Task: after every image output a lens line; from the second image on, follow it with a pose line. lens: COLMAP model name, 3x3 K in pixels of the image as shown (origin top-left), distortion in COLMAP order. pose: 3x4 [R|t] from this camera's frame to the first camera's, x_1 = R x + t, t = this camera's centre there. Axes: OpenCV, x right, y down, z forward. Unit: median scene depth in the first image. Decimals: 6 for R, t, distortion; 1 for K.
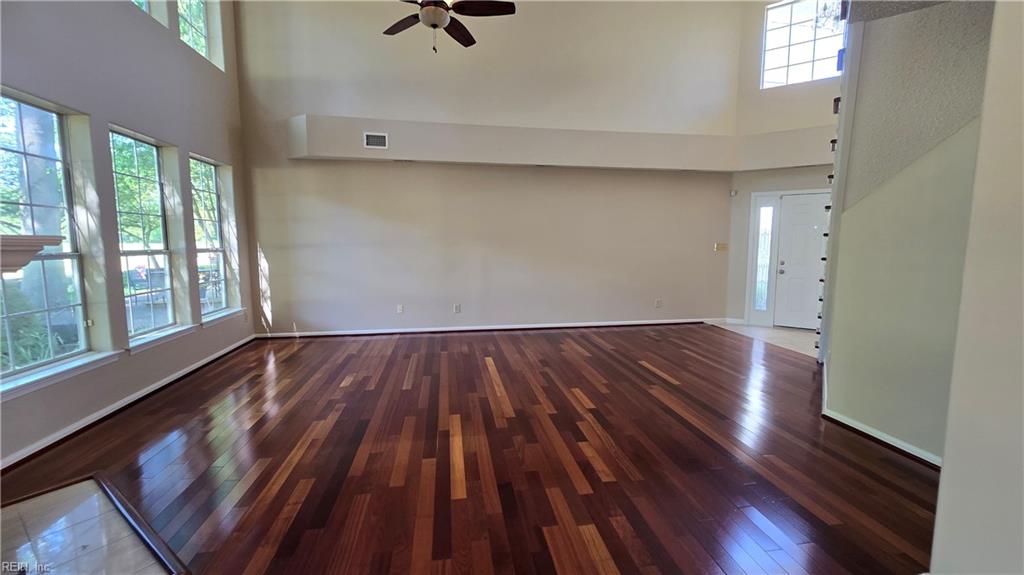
lens RADIAL K [[419.9, 0, 513.1], [0, 419.9, 283.0], [0, 0, 1]] dist [-0.003780, 0.001386]
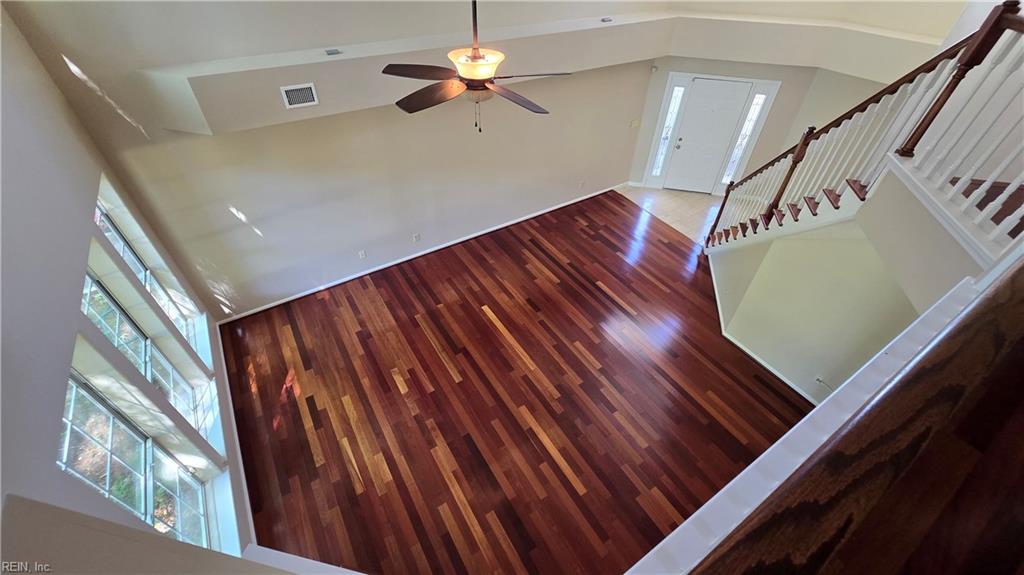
lens RADIAL K [[419.9, 0, 513.7], [0, 419.9, 286.1], [0, 0, 1]] dist [-0.003780, 0.001386]
pose [[0.919190, -0.251758, 0.302832, -0.353079], [0.021217, 0.799514, 0.600272, -0.624175], [-0.393242, -0.545339, 0.740247, 0.130818]]
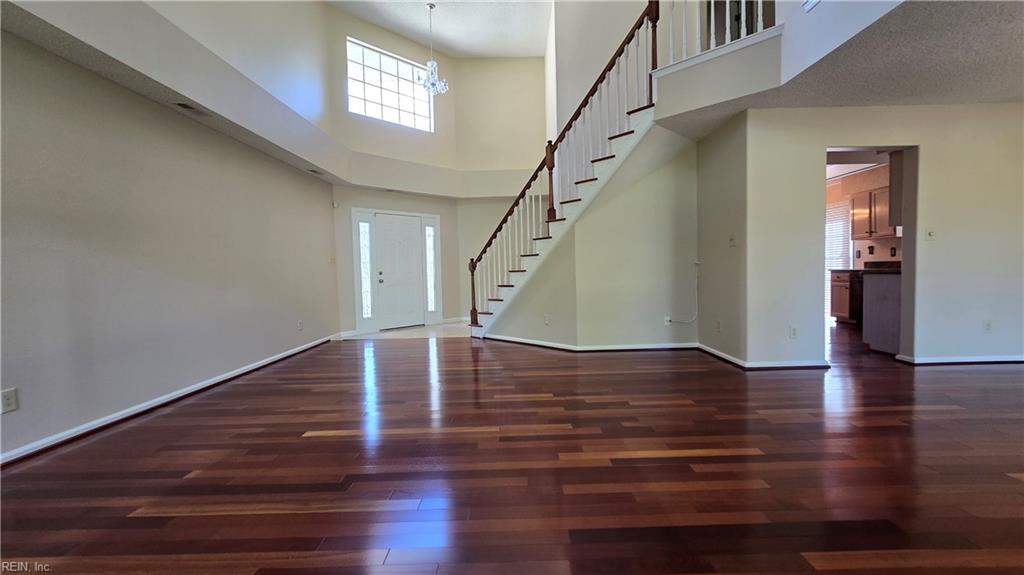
lens RADIAL K [[419.9, 0, 516.0], [0, 419.9, 287.6], [0, 0, 1]] dist [-0.003780, 0.001386]
pose [[0.161238, -0.047329, 0.985780, -0.593283], [0.124063, 0.991898, 0.027331, 0.007063], [-0.979087, 0.117892, 0.165804, 0.664861]]
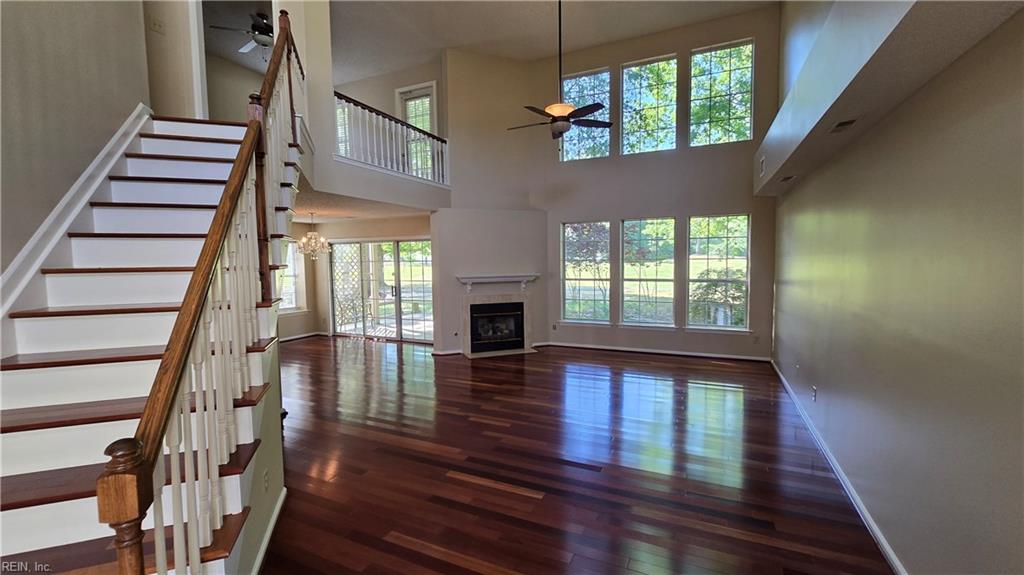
lens RADIAL K [[419.9, 0, 518.3], [0, 419.9, 286.6], [0, 0, 1]] dist [-0.003780, 0.001386]
pose [[-0.562604, 0.062978, -0.824324, 0.850210], [-0.072634, 0.989473, 0.125169, -0.204217], [0.823529, 0.130295, -0.552107, 1.331349]]
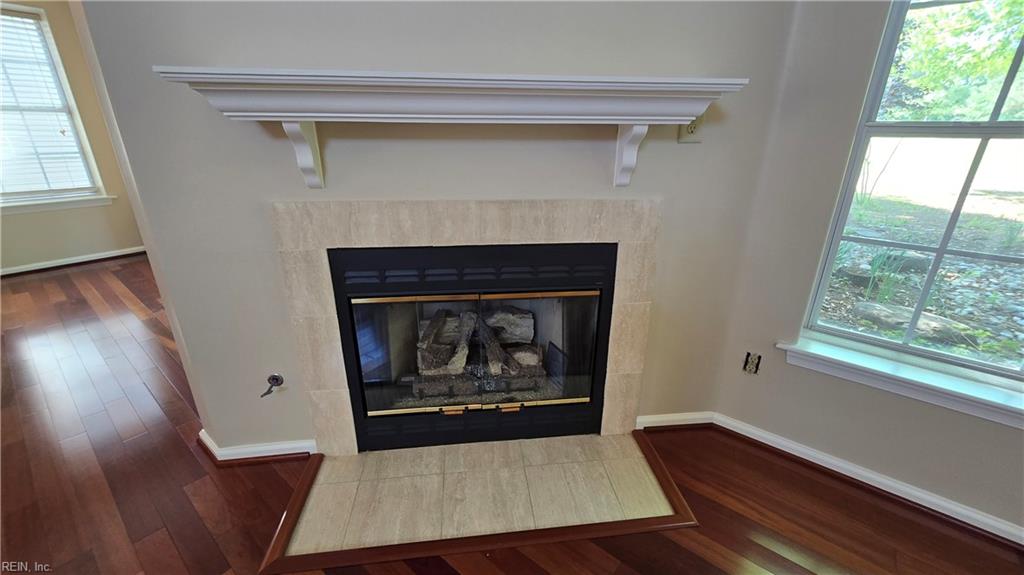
lens RADIAL K [[419.9, 0, 514.9], [0, 419.9, 282.5], [0, 0, 1]] dist [-0.003780, 0.001386]
pose [[-0.747445, 0.228514, -0.623785, -0.287306], [-0.076682, 0.903023, 0.422692, -0.036974], [0.659884, 0.363772, -0.657437, 0.591864]]
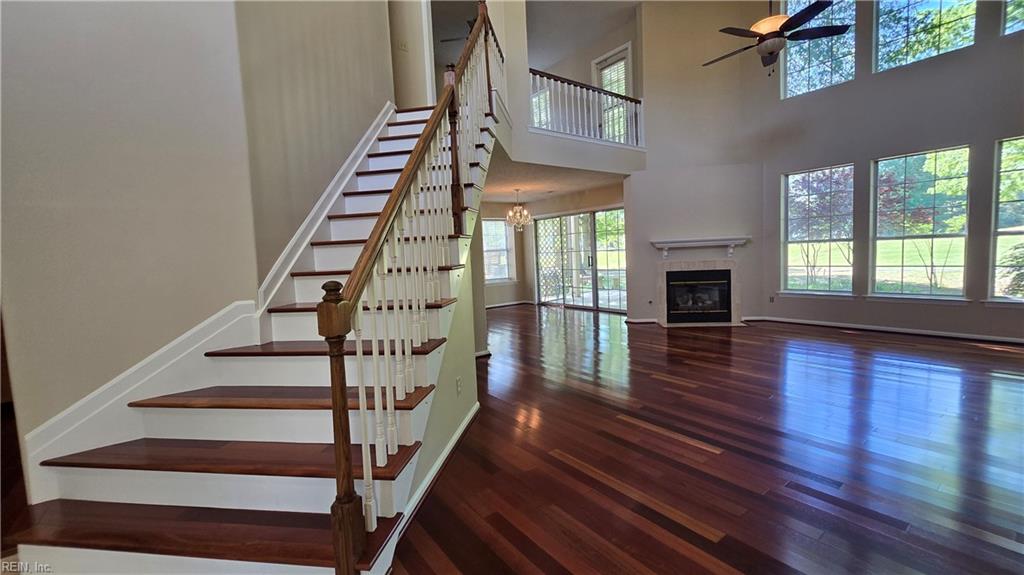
lens RADIAL K [[419.9, 0, 514.0], [0, 419.9, 286.0], [0, 0, 1]] dist [-0.003780, 0.001386]
pose [[-0.889816, 0.076387, -0.449881, 0.807862], [-0.001544, 0.985380, 0.170366, -0.126404], [0.456317, 0.152289, -0.876689, 1.387826]]
